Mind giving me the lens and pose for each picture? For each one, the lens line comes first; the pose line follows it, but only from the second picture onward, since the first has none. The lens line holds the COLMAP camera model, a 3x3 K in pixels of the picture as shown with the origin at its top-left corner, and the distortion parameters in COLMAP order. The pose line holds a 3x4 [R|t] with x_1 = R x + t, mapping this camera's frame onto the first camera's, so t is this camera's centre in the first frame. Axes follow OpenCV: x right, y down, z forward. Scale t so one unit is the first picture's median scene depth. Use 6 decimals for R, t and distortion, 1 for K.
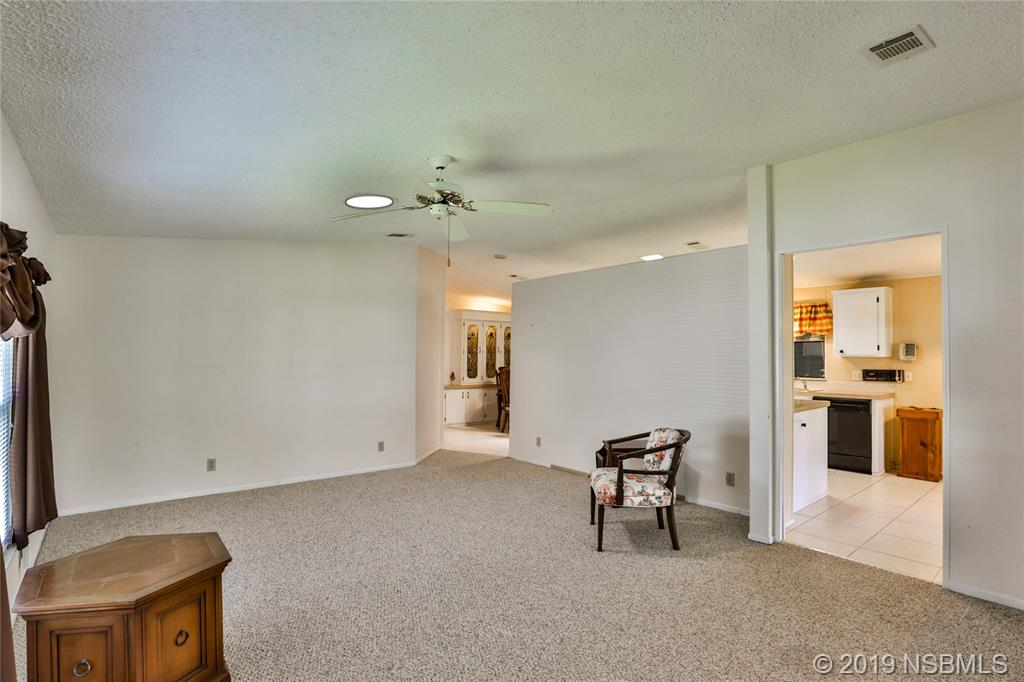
lens RADIAL K [[508.9, 0, 511.1], [0, 508.9, 343.3], [0, 0, 1]] dist [-0.057571, 0.024021]
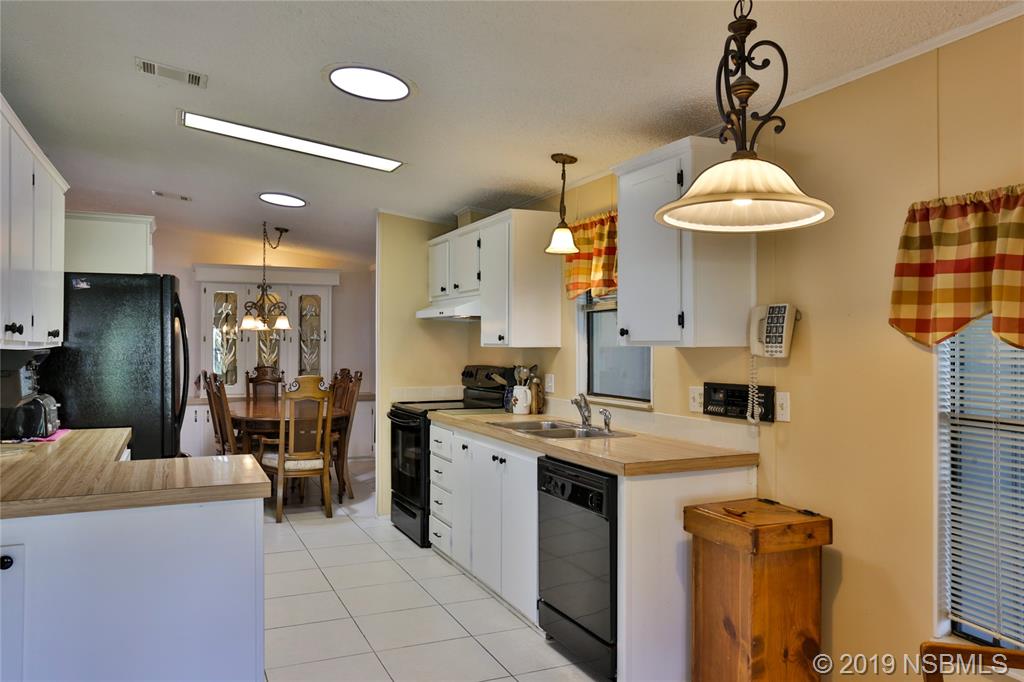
lens RADIAL K [[772.8, 0, 533.0], [0, 772.8, 340.3], [0, 0, 1]] dist [-0.000909, -0.000610]
pose [[0.965102, -0.006072, -0.261803, 0.694813], [0.010620, 0.999816, 0.015962, 0.011720], [0.261658, -0.018186, 0.964989, 0.413380]]
